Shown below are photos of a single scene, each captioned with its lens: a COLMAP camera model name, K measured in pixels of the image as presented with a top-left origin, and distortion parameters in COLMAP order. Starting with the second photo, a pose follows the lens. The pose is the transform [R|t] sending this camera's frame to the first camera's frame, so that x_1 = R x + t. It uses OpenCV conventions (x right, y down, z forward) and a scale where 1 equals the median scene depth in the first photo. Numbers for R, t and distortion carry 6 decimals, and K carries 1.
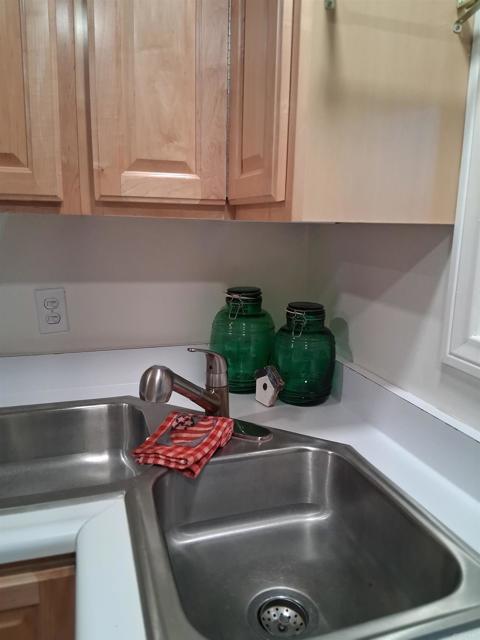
lens RADIAL K [[488.3, 0, 240.0], [0, 488.3, 320.0], [0, 0, 1]] dist [0.119179, -0.195480]
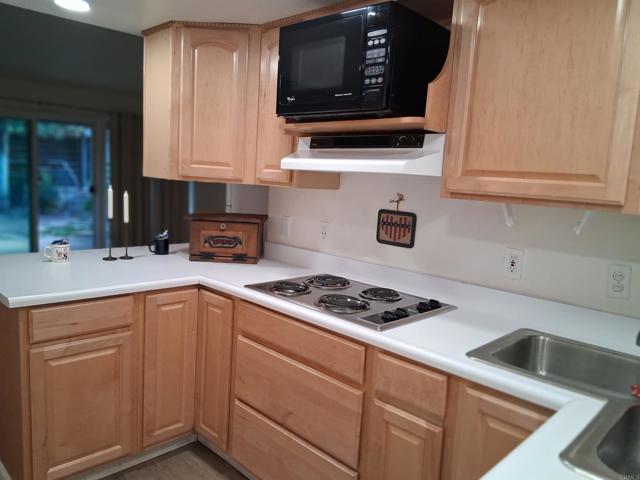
lens RADIAL K [[478.8, 0, 320.0], [0, 478.8, 240.0], [0, 0, 1]] dist [0.095288, -0.181037]
pose [[0.451618, 0.120293, -0.884065, 0.521260], [-0.228707, 0.973370, 0.015610, 0.045882], [0.862400, 0.195142, 0.467104, -0.432622]]
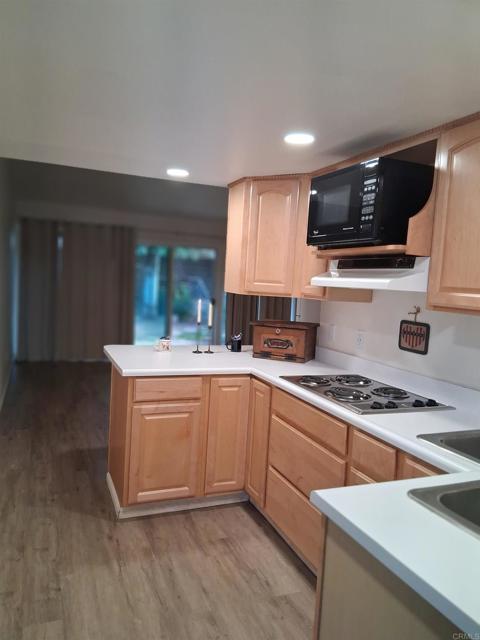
lens RADIAL K [[478.8, 0, 240.0], [0, 478.8, 320.0], [0, 0, 1]] dist [0.095288, -0.181037]
pose [[0.056855, 0.064398, -0.996303, 1.185657], [-0.256087, 0.965472, 0.047792, -0.027794], [0.964980, 0.252423, 0.071384, -0.181802]]
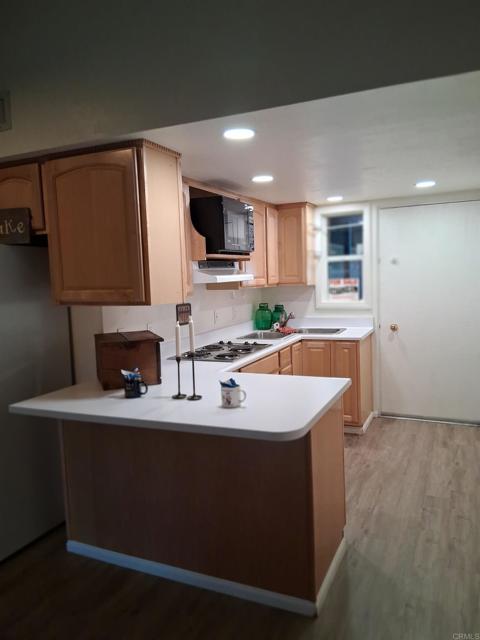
lens RADIAL K [[488.3, 0, 240.0], [0, 488.3, 320.0], [0, 0, 1]] dist [0.119179, -0.195480]
pose [[0.682791, -0.113524, 0.721740, -3.753247], [0.194654, 0.980415, -0.029938, 0.187383], [-0.704206, 0.160931, 0.691517, -1.999814]]
